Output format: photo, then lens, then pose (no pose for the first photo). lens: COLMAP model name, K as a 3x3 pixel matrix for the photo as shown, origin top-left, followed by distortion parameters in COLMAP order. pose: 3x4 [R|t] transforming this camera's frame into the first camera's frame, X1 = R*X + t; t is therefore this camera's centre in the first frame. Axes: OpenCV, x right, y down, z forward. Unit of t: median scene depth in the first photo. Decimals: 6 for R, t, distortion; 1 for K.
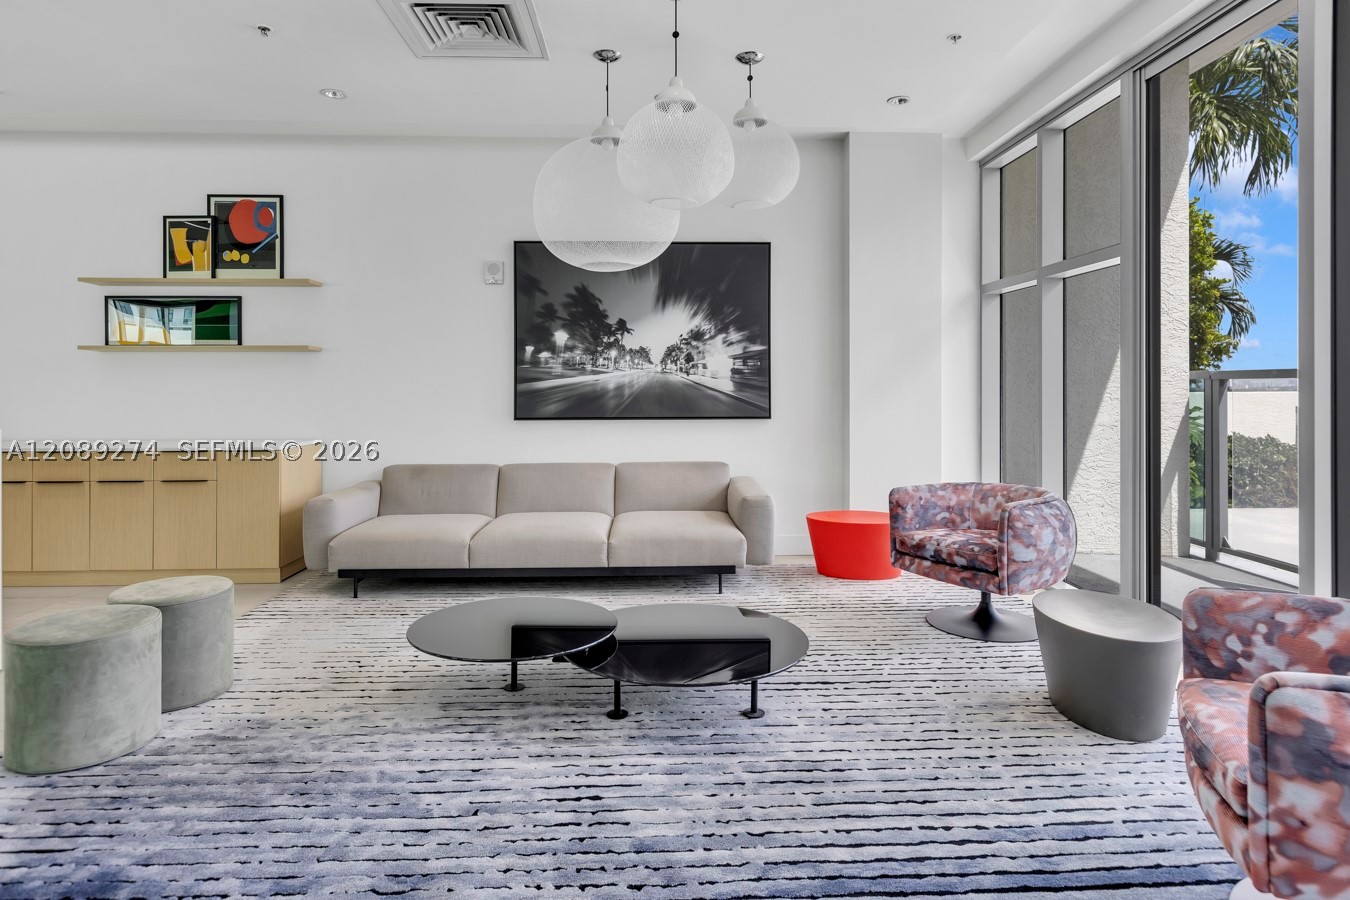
lens RADIAL K [[768.6, 0, 679.4], [0, 768.6, 386.6], [0, 0, 1]] dist [-0.003702, -0.000126]
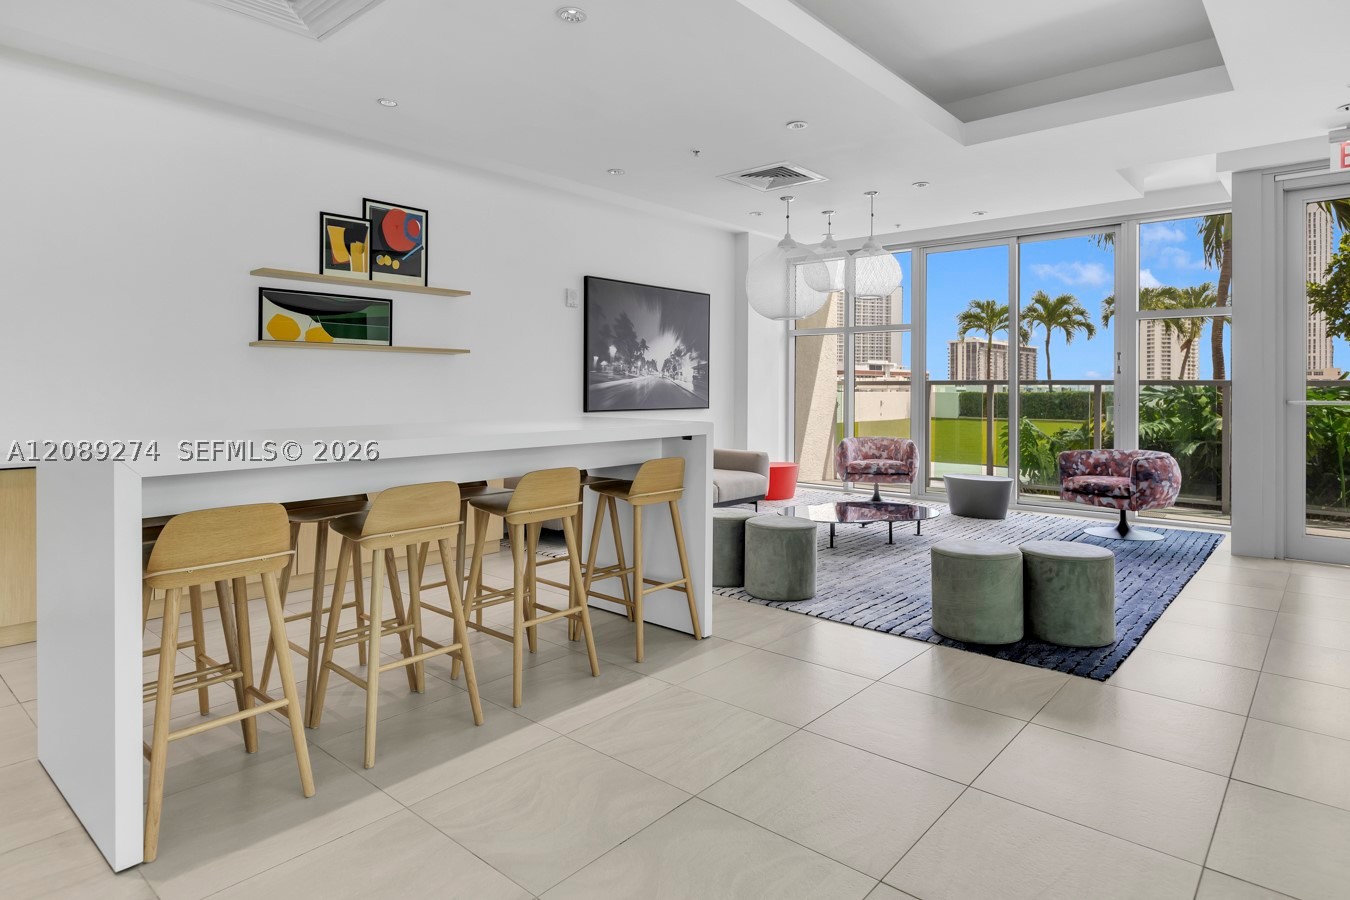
lens RADIAL K [[768.6, 0, 677.5], [0, 768.6, 387.6], [0, 0, 1]] dist [-0.003702, -0.000126]
pose [[0.684961, 0.005438, 0.728559, -1.065688], [-0.005480, 0.999982, -0.002312, 0.003637], [-0.728559, -0.002408, 0.684979, -0.011279]]
